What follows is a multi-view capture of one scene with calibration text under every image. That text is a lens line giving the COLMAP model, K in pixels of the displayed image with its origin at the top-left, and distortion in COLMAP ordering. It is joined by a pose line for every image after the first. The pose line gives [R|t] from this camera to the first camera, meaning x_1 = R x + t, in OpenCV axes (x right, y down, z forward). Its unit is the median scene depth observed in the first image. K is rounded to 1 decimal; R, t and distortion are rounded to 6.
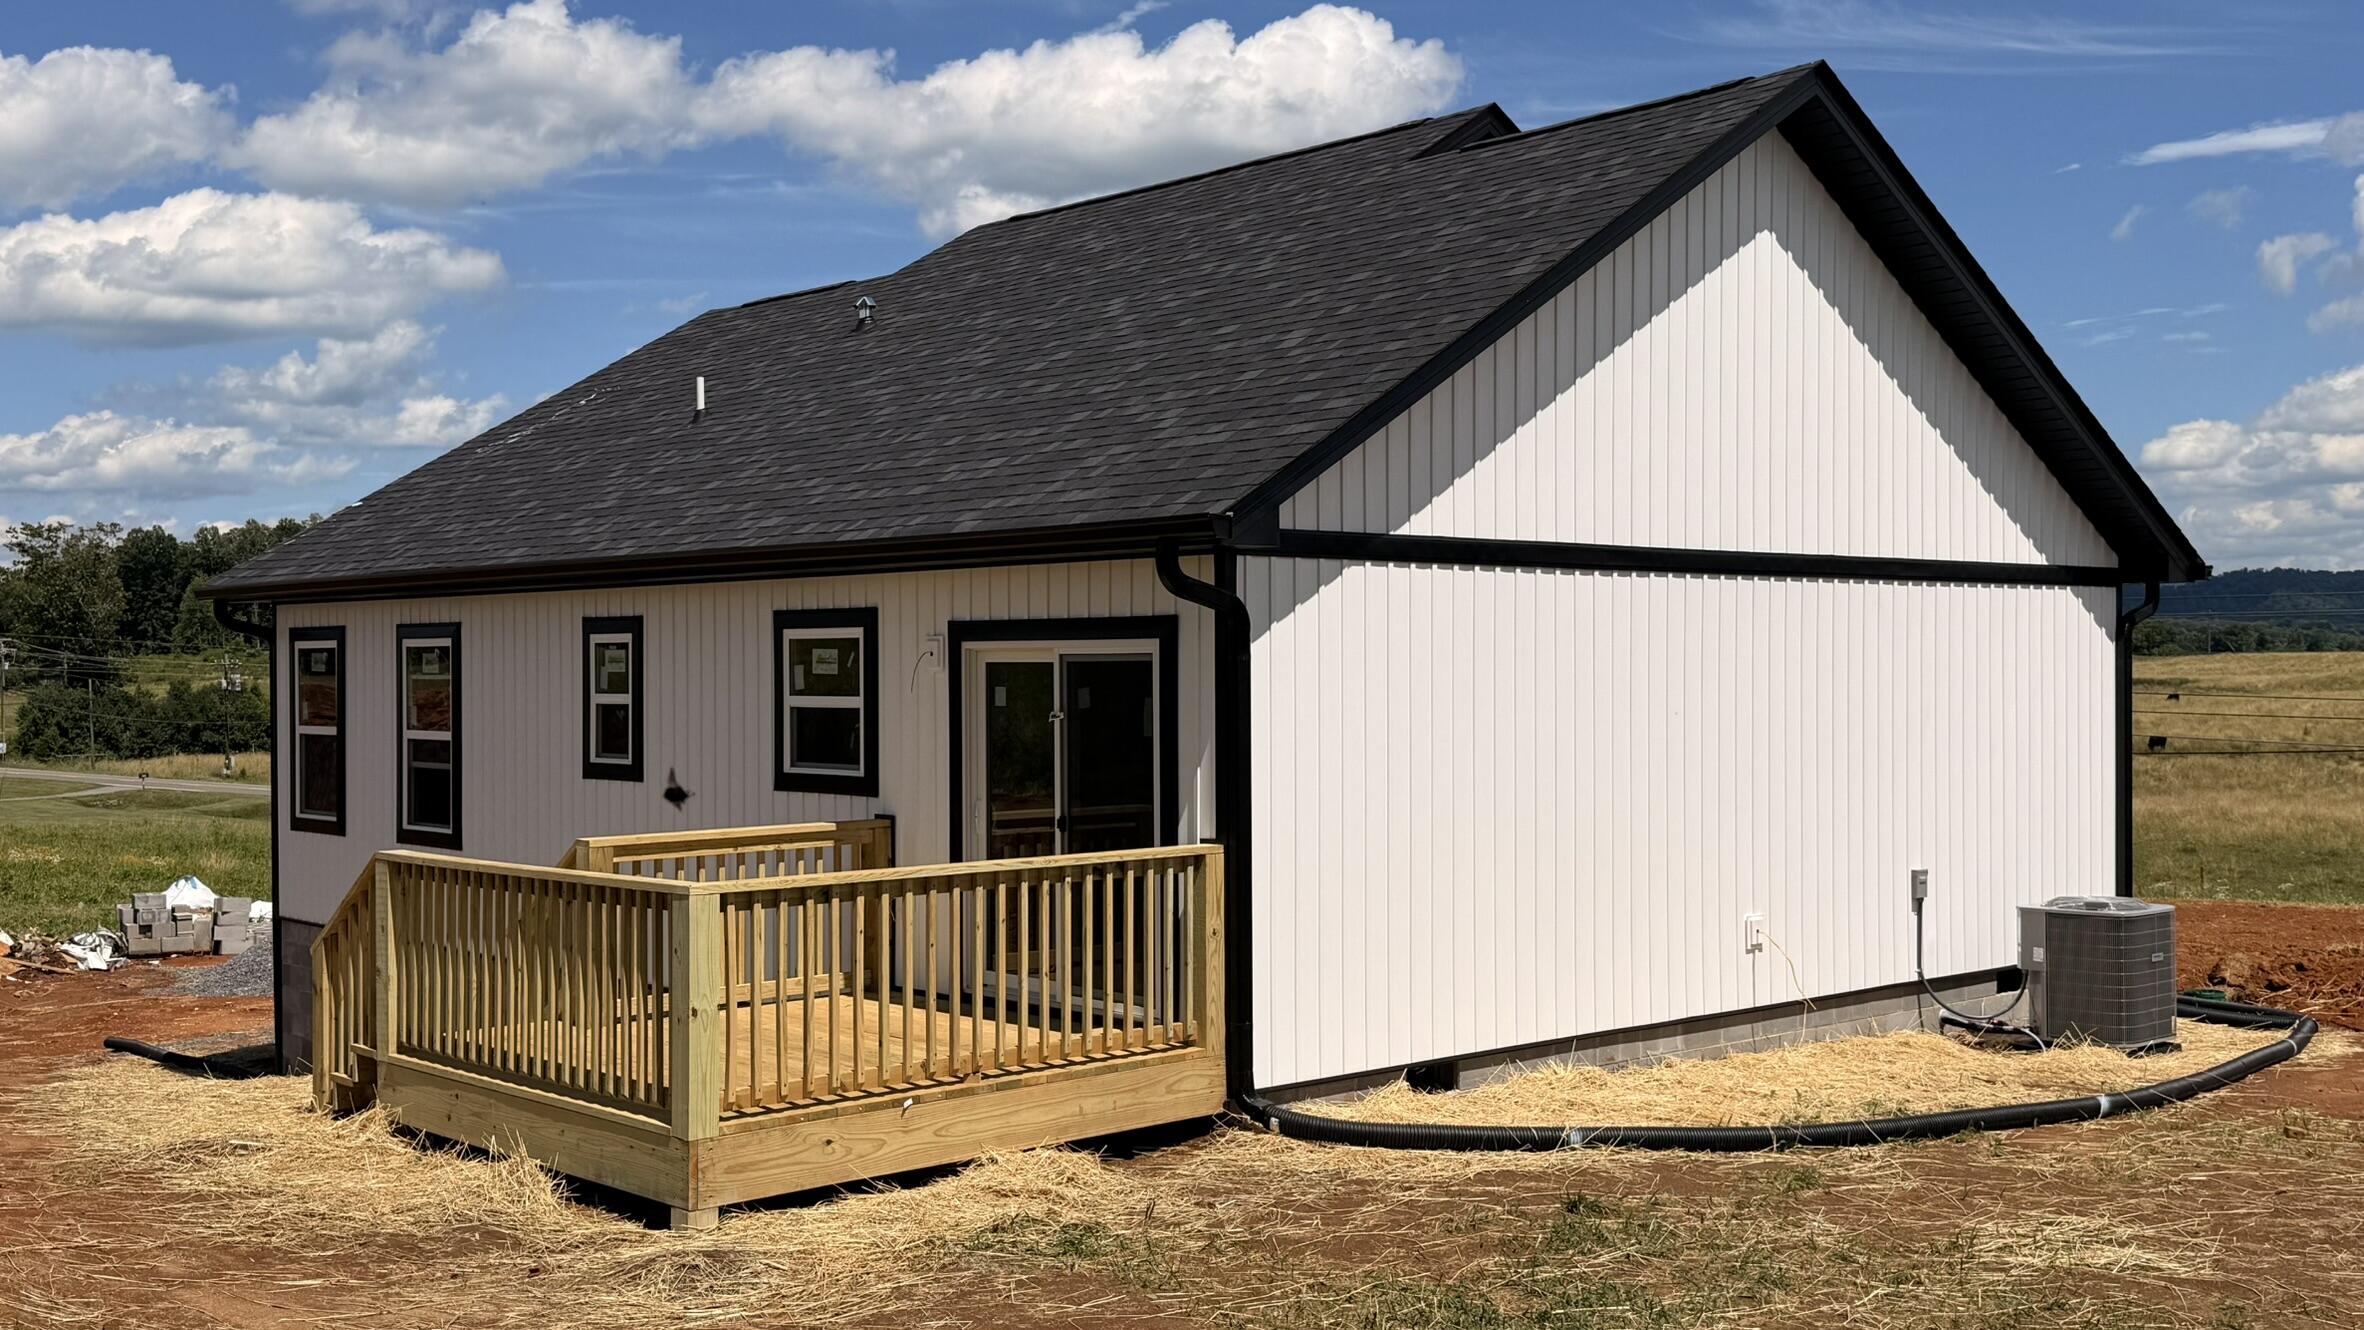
lens RADIAL K [[2305.4, 0, 1182.1], [0, 2305.4, 663.7], [0, 0, 1]] dist [0.057997, 0.000000]
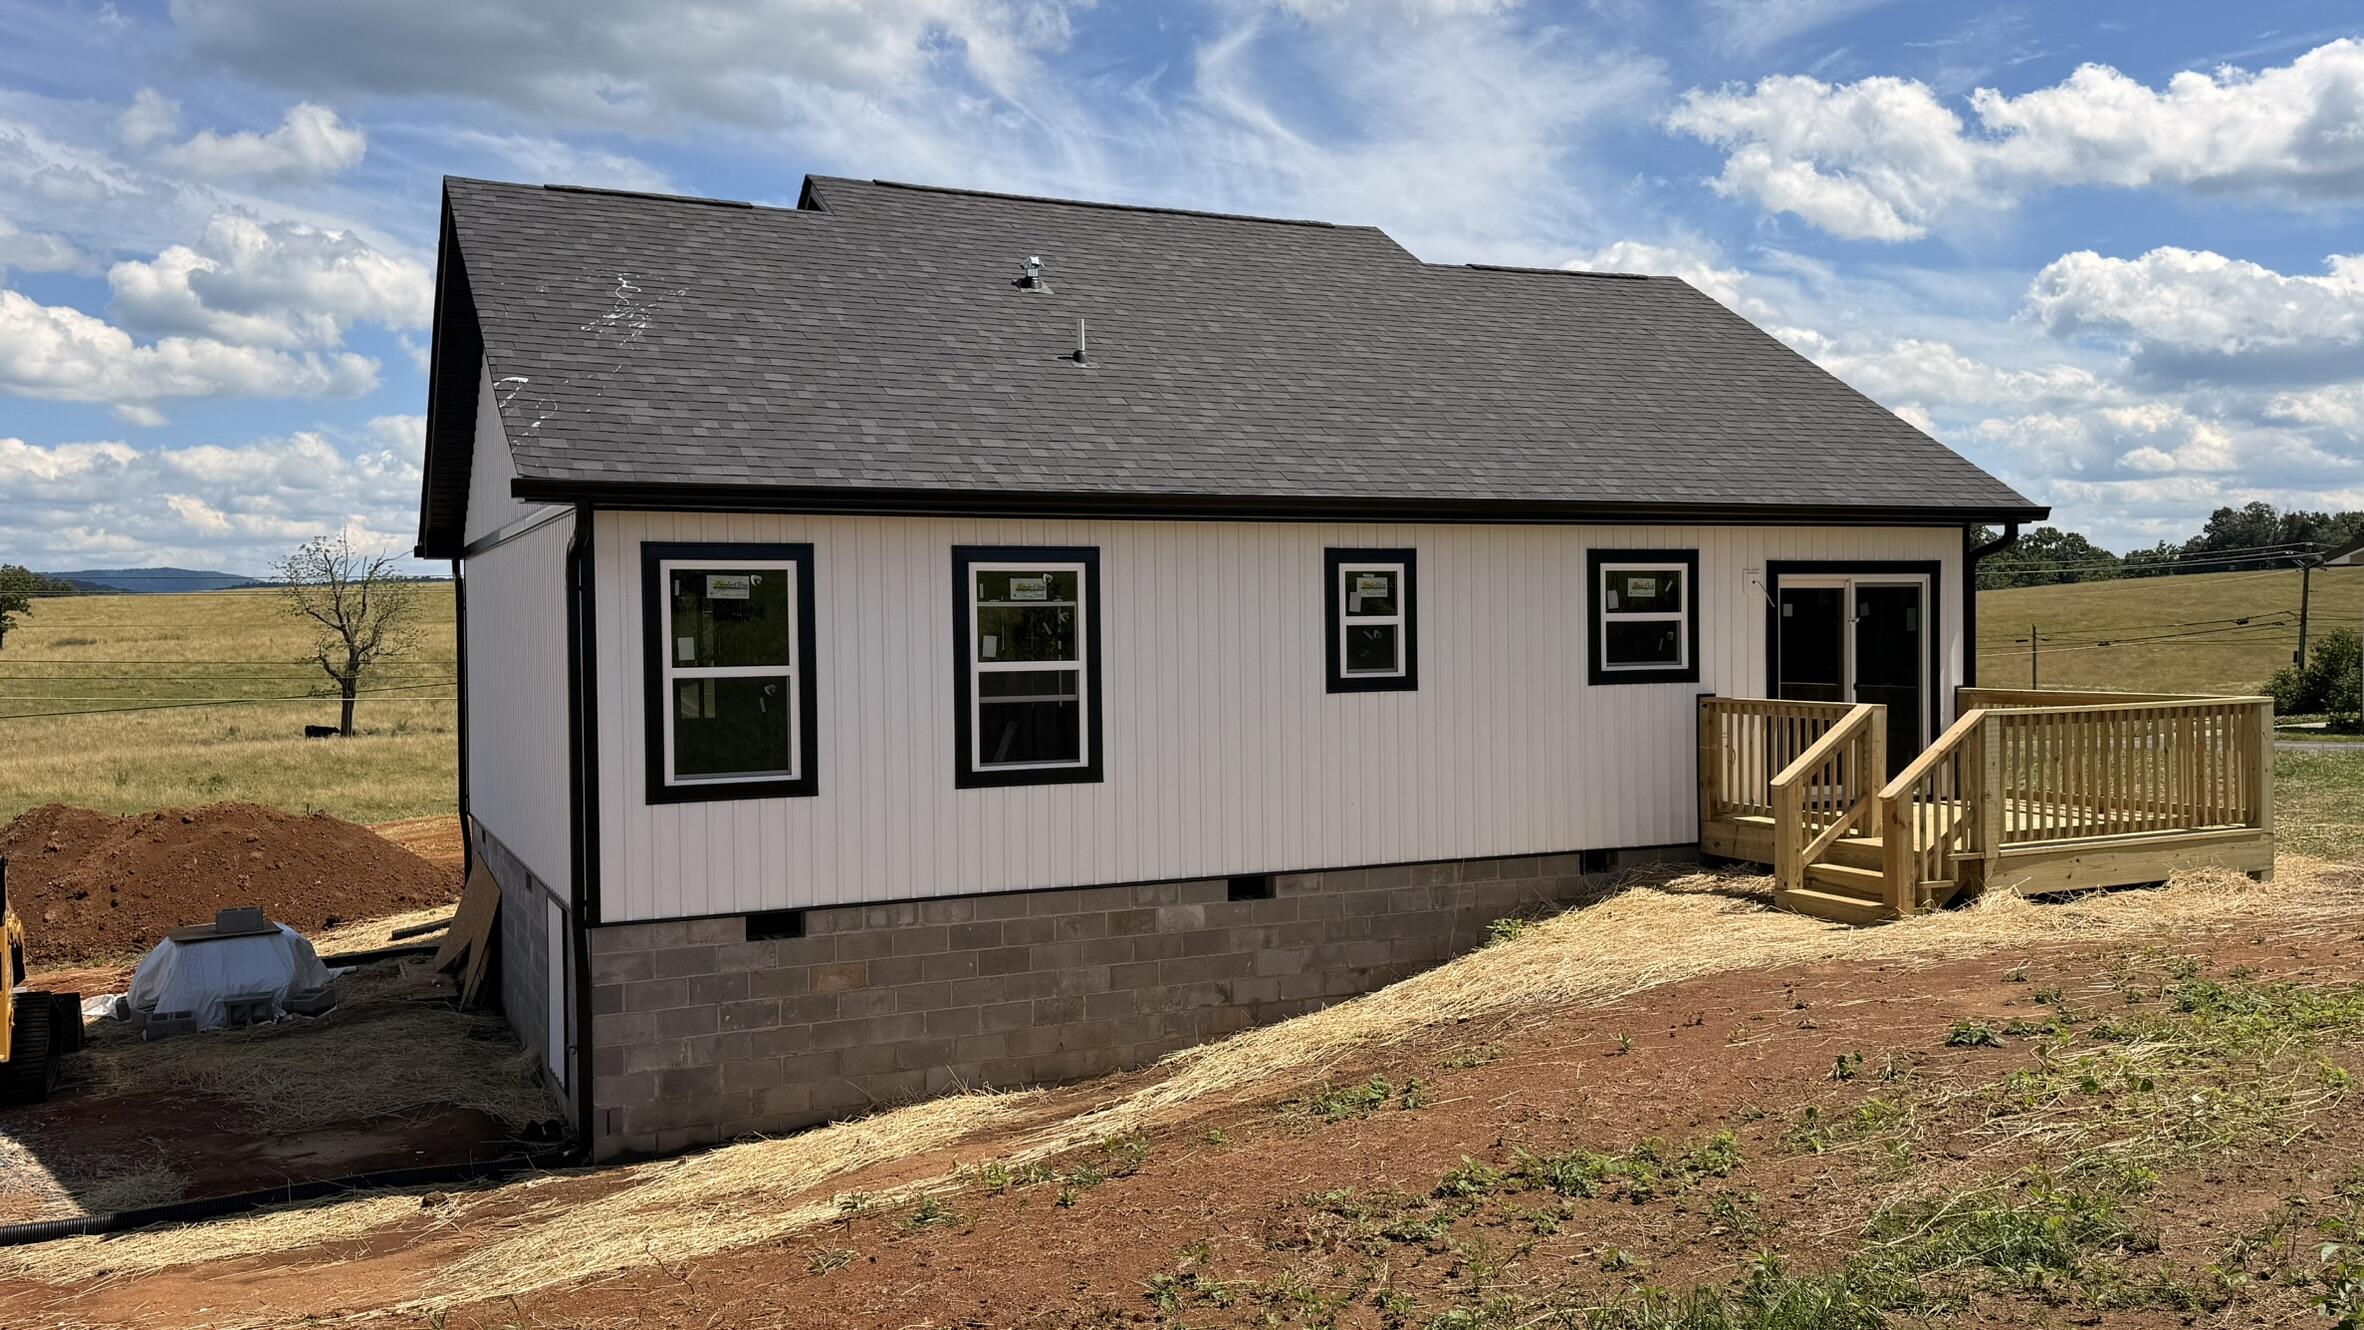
lens RADIAL K [[1904.7, 0, 1187.6], [0, 1904.7, 671.6], [0, 0, 1]] dist [0.113644, -0.003485]
pose [[0.313317, -0.023998, 0.949345, -1.303317], [0.009643, 0.999710, 0.022088, 0.020898], [-0.949600, 0.002234, 0.313458, 0.882608]]
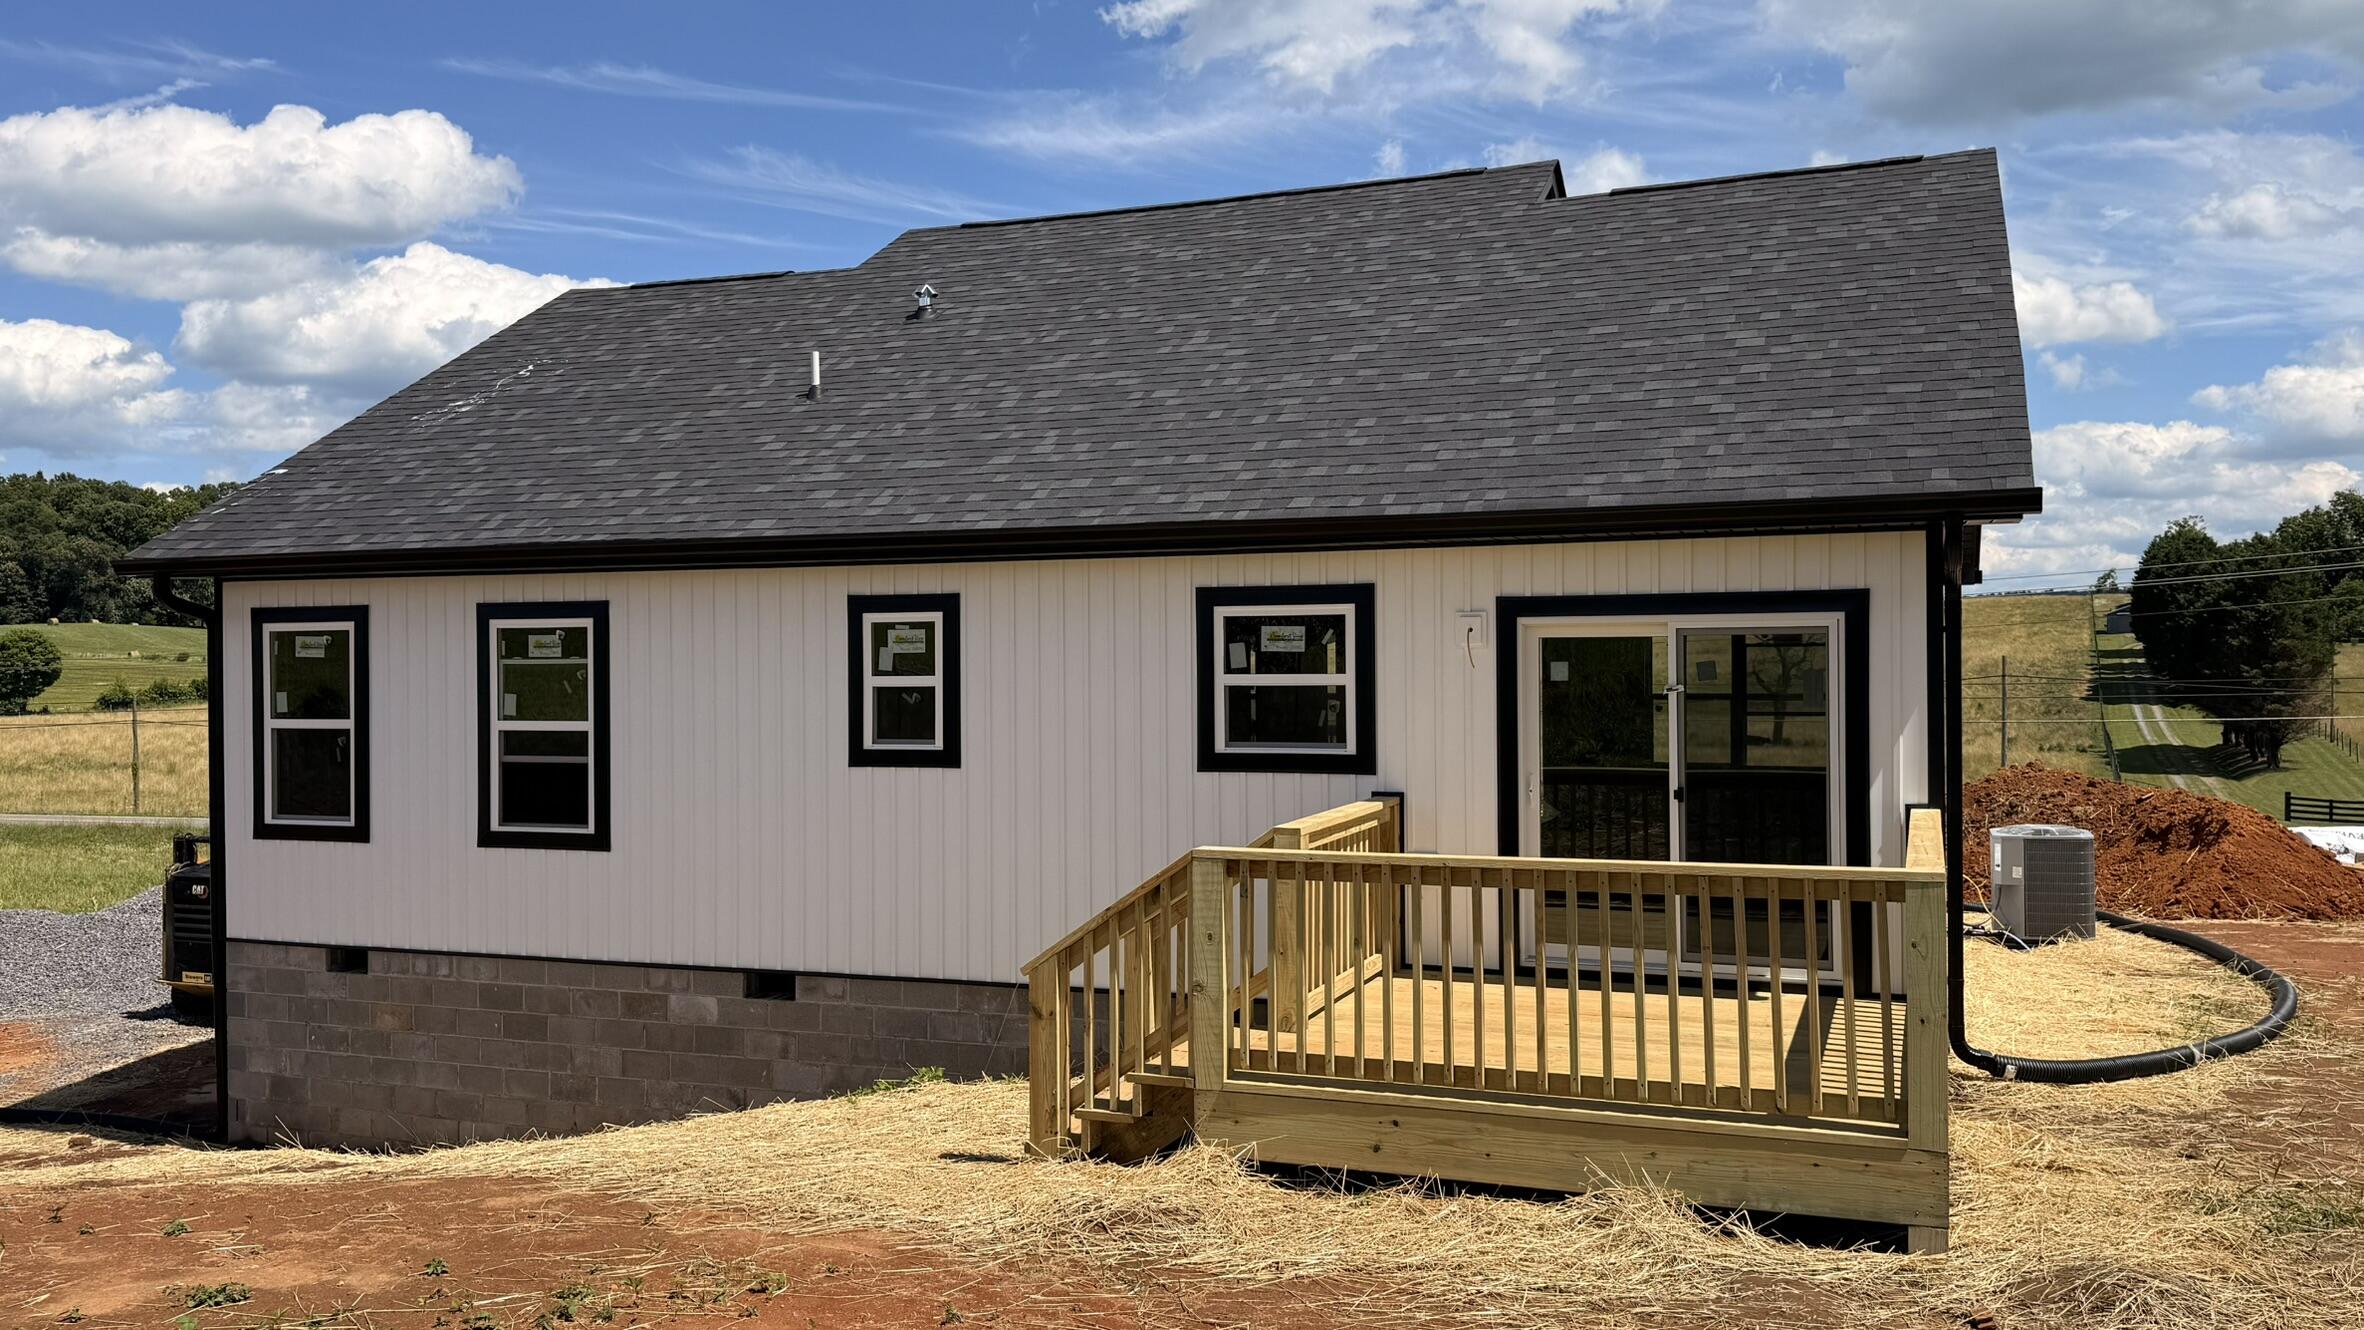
lens RADIAL K [[1804.5, 0, 1184.9], [0, 1804.5, 668.7], [0, 0, 1]] dist [0.046091, -0.028240]
pose [[0.898539, -0.003509, 0.438879, -0.519585], [0.002987, 0.999994, 0.001878, 0.009948], [-0.438883, -0.000377, 0.898544, 0.323055]]
